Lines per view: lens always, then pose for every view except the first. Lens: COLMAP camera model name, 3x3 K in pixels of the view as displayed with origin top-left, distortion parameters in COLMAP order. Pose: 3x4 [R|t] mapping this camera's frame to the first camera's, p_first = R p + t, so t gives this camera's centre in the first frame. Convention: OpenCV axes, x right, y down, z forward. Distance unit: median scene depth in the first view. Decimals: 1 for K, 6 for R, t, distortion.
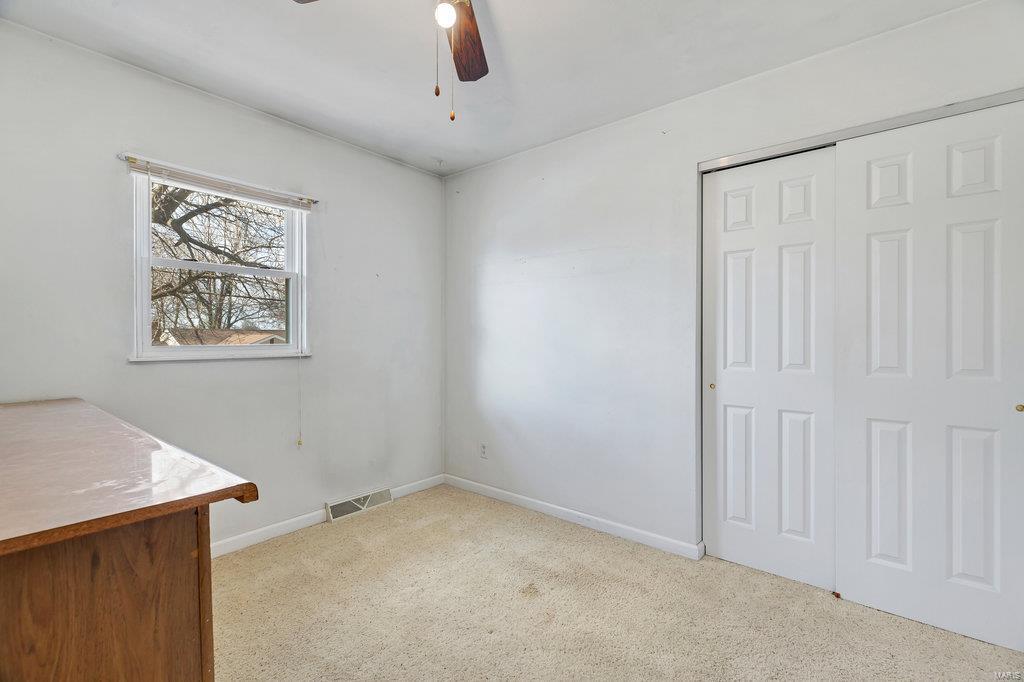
lens RADIAL K [[461.2, 0, 514.0], [0, 461.2, 339.6], [0, 0, 1]] dist [0.003572, 0.001046]
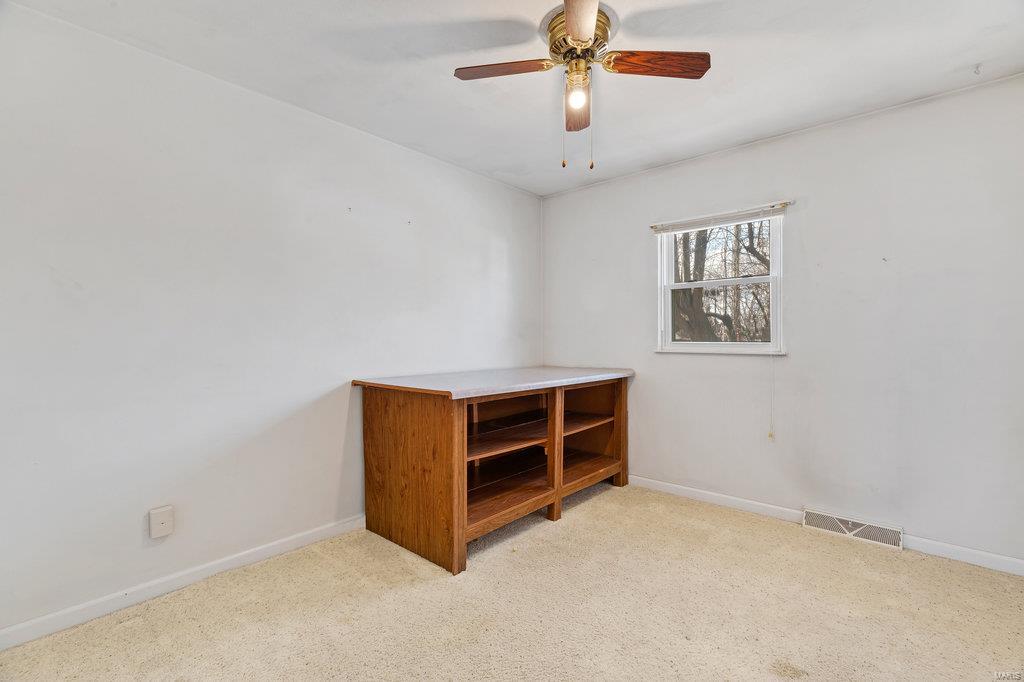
lens RADIAL K [[461.2, 0, 513.5], [0, 461.2, 339.3], [0, 0, 1]] dist [0.003572, 0.001046]
pose [[-0.036471, 0.002659, -0.999331, 0.625502], [-0.003892, 0.999988, 0.002803, 0.000003], [0.999327, 0.003991, -0.036460, 0.443942]]
